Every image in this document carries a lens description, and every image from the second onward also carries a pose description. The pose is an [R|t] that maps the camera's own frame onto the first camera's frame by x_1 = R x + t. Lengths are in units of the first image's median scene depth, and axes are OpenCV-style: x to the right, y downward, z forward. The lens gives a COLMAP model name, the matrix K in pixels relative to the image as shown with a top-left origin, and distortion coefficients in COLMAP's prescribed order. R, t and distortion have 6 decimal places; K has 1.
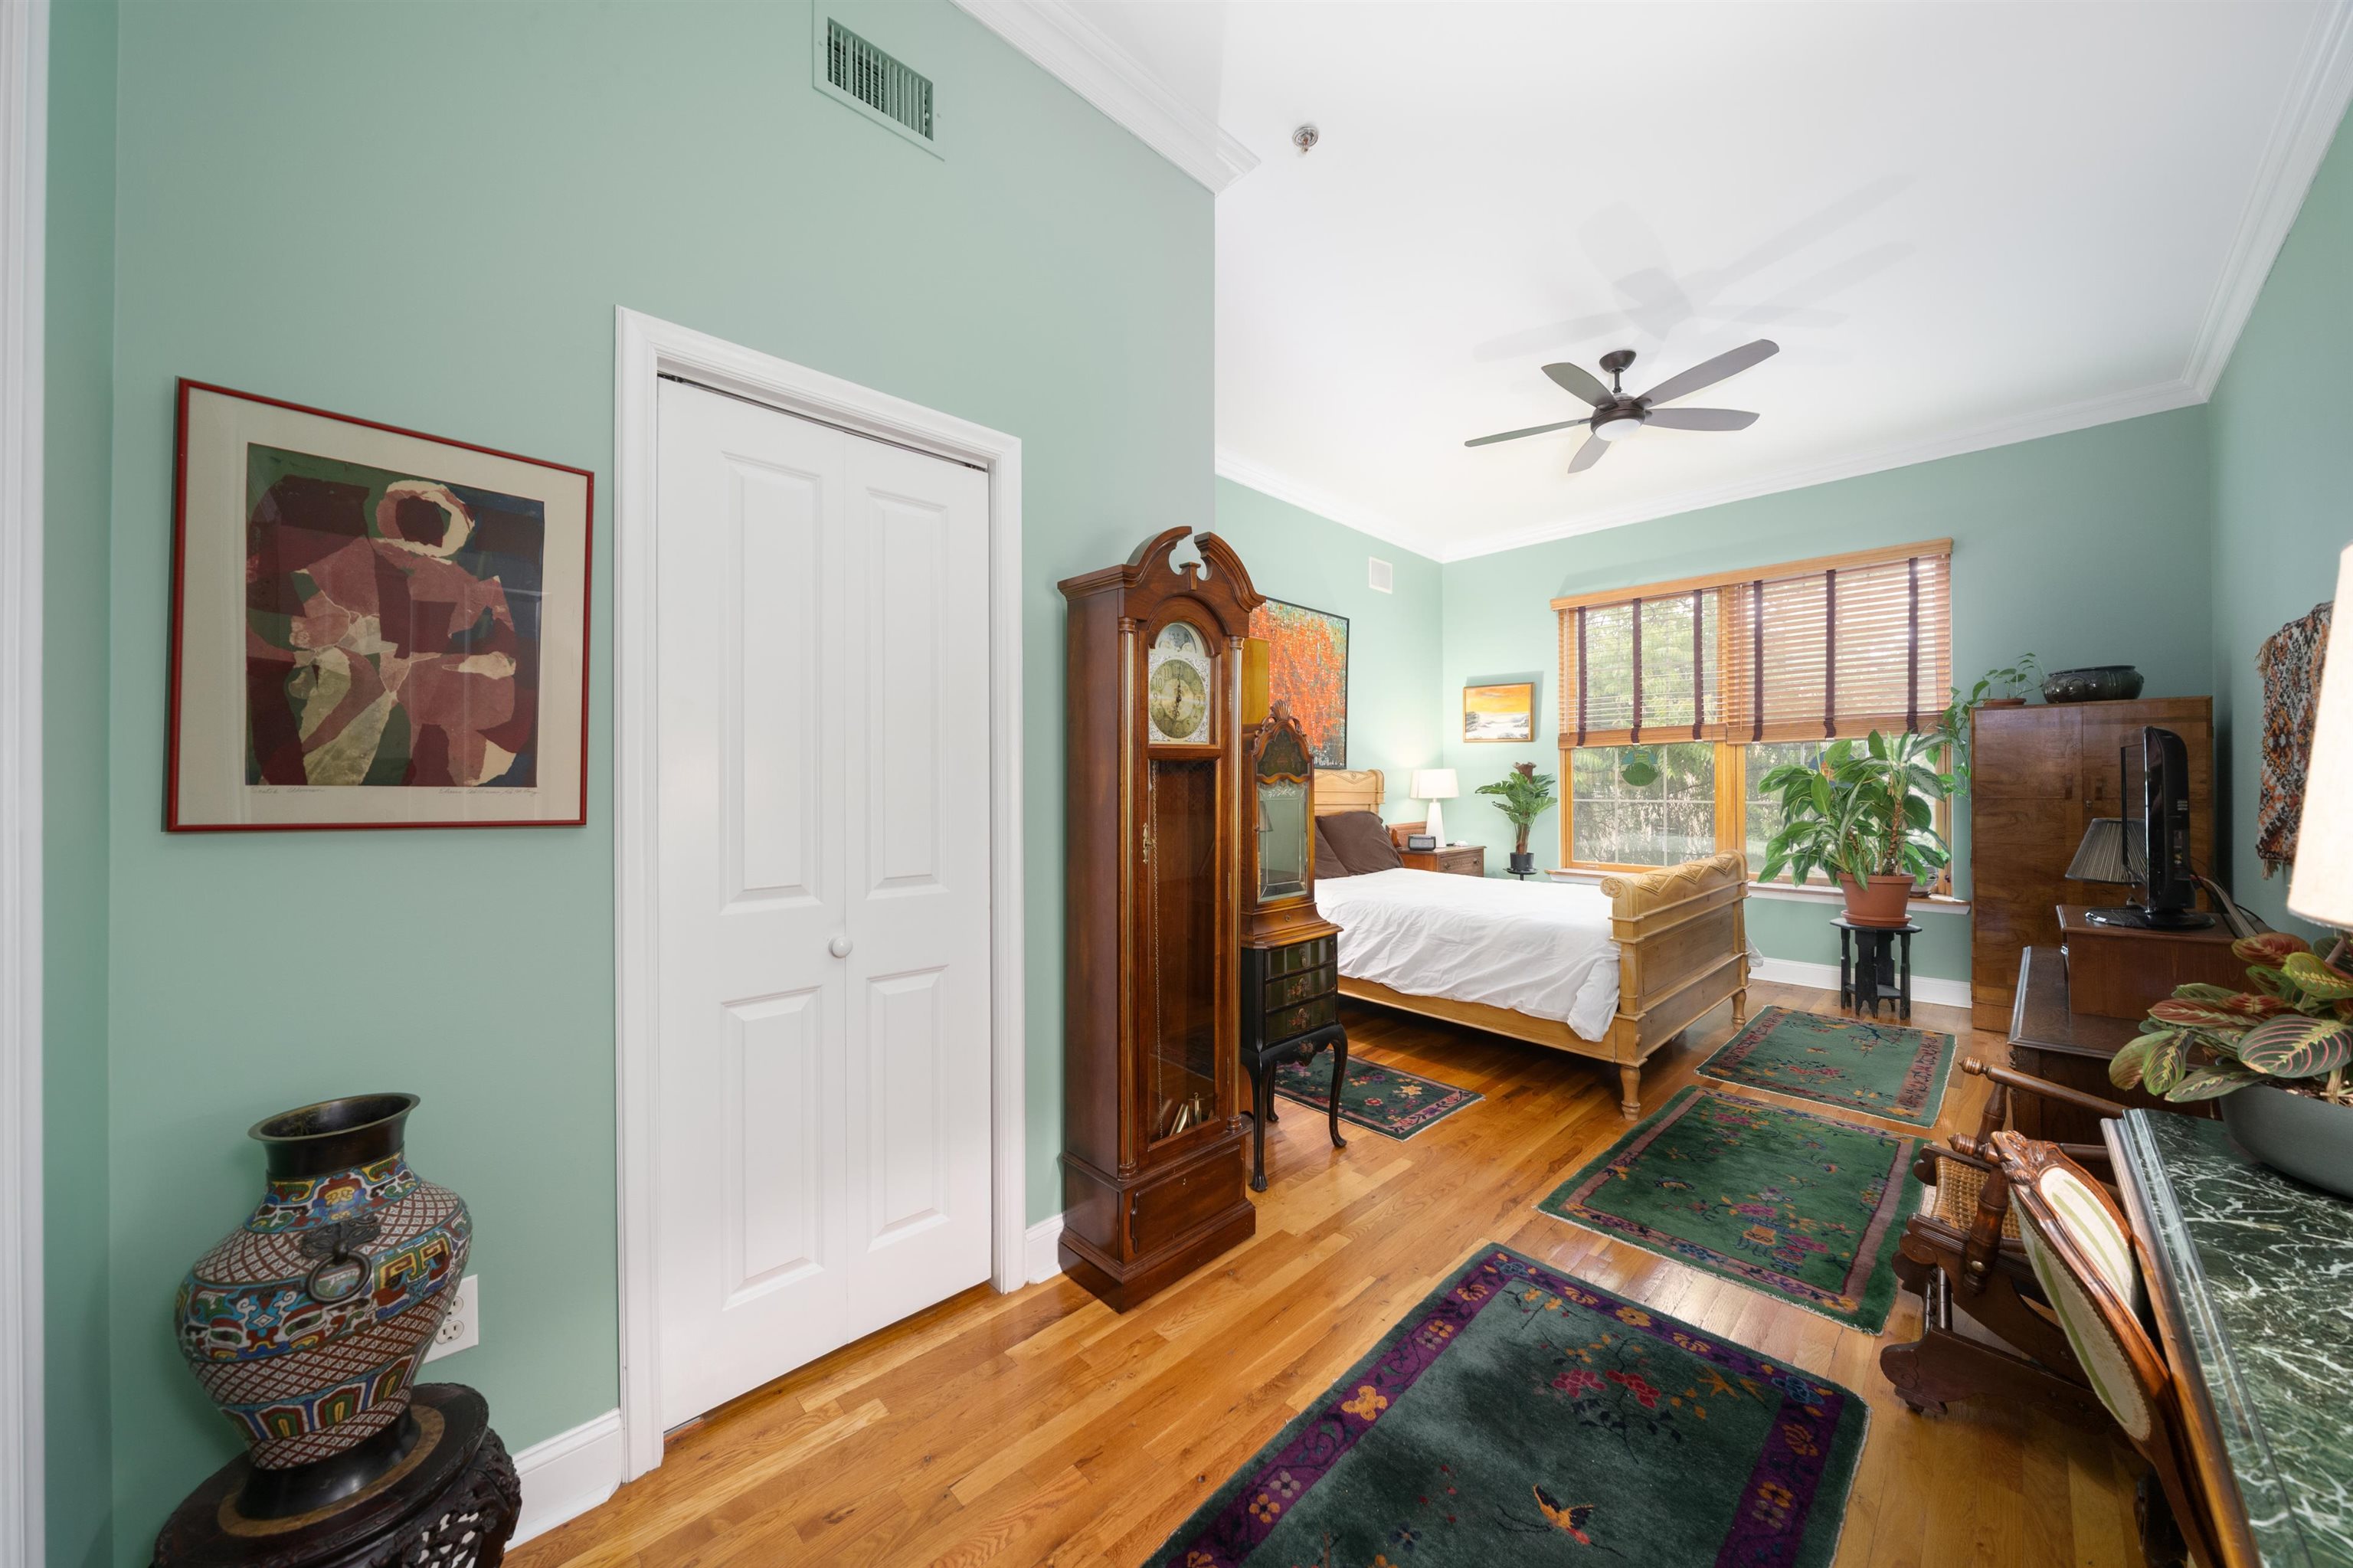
lens RADIAL K [[810.9, 0, 1176.5], [0, 810.9, 784.0], [0, 0, 1]] dist [-0.000895, -0.000034]
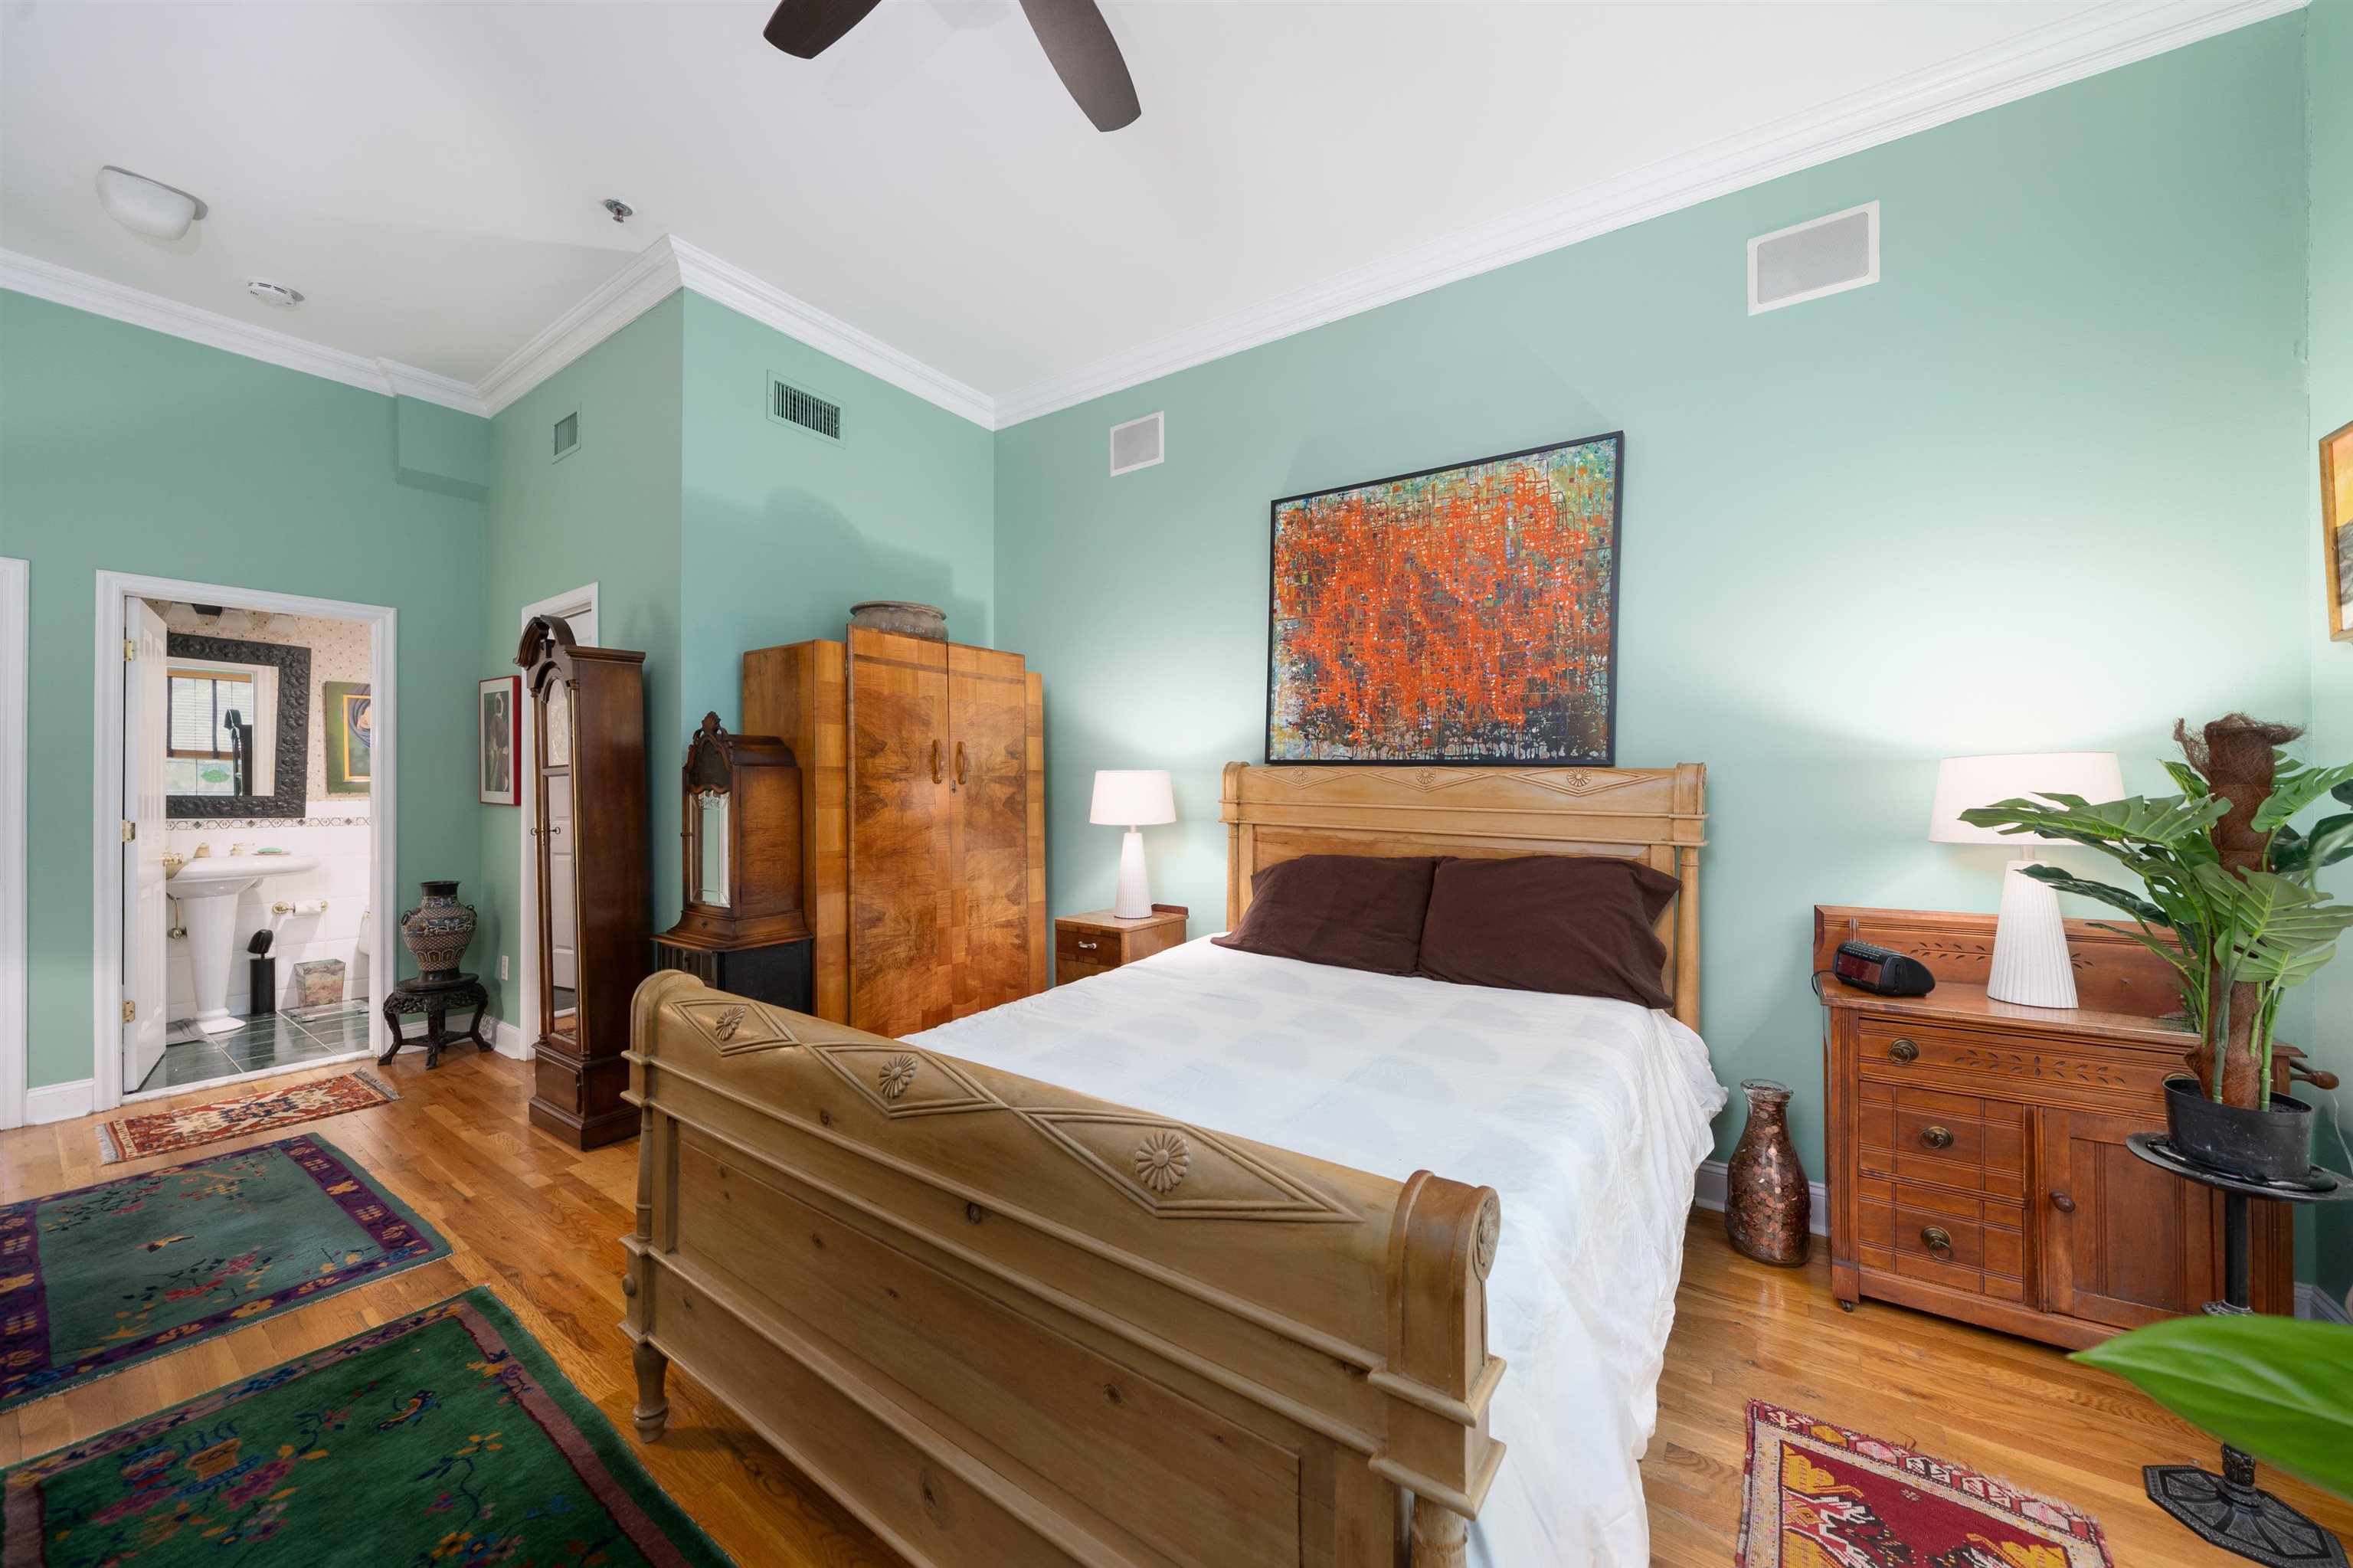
lens RADIAL K [[862.2, 0, 1171.5], [0, 862.2, 778.7], [0, 0, 1]] dist [-0.000715, -0.000372]
pose [[0.186499, -0.002699, -0.982451, 0.681341], [-0.006438, 0.999971, -0.003970, -0.007728], [0.982434, 0.007066, 0.186476, 0.710718]]
